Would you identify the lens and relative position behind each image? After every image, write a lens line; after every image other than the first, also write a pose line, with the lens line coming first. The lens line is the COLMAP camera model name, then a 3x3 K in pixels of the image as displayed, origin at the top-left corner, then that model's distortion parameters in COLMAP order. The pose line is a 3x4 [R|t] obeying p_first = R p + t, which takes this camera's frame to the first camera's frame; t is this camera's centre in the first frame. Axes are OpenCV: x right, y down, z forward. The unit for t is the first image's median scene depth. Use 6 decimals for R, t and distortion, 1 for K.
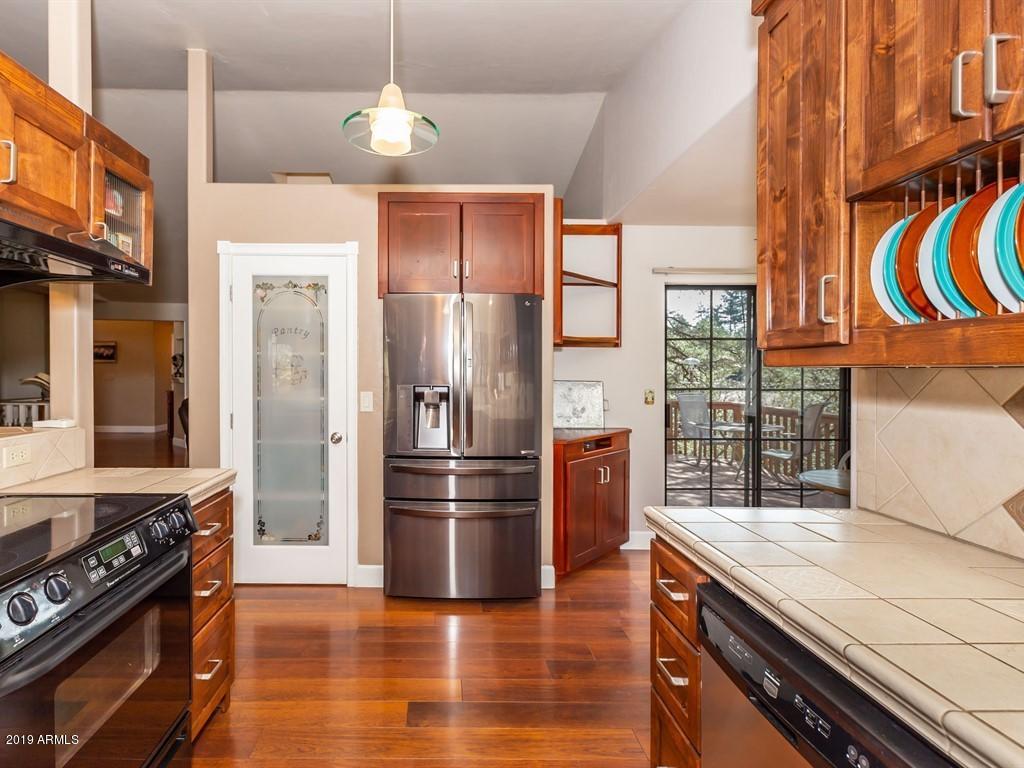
lens RADIAL K [[507.0, 0, 492.3], [0, 507.0, 362.7], [0, 0, 1]] dist [0.000676, 0.000117]
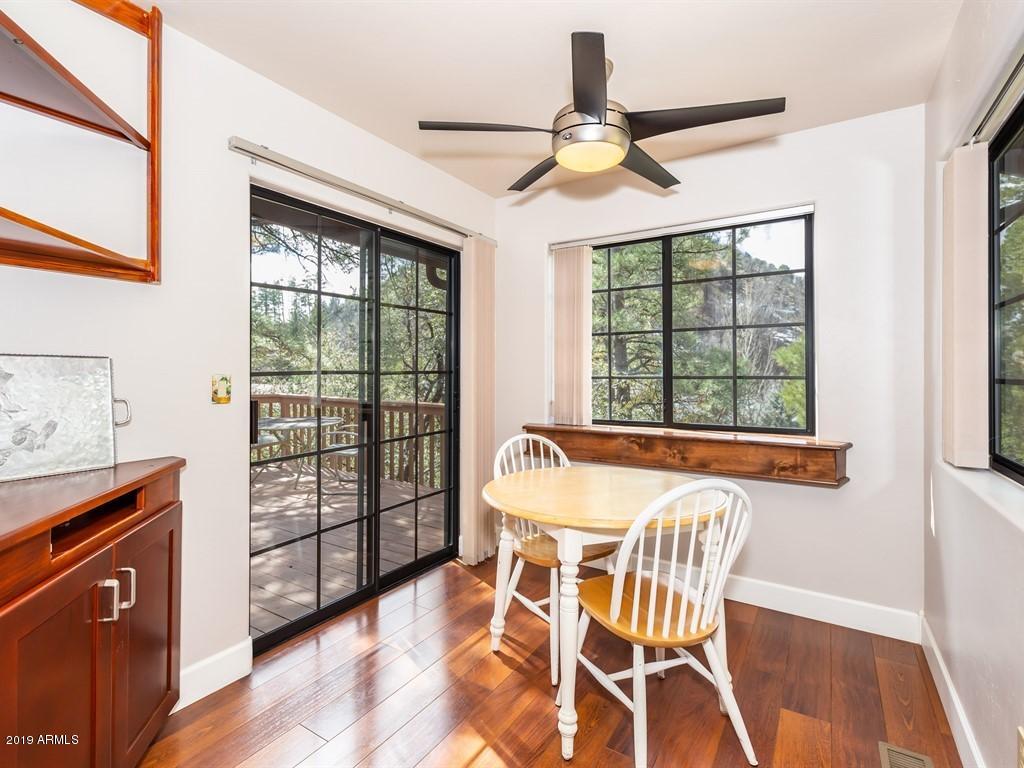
lens RADIAL K [[507.0, 0, 492.3], [0, 507.0, 362.7], [0, 0, 1]] dist [0.000676, 0.000117]
pose [[0.633040, 0.000660, 0.774119, 0.087982], [-0.011575, 0.999896, 0.008613, 0.033469], [-0.774033, -0.014413, 0.632981, 0.467722]]
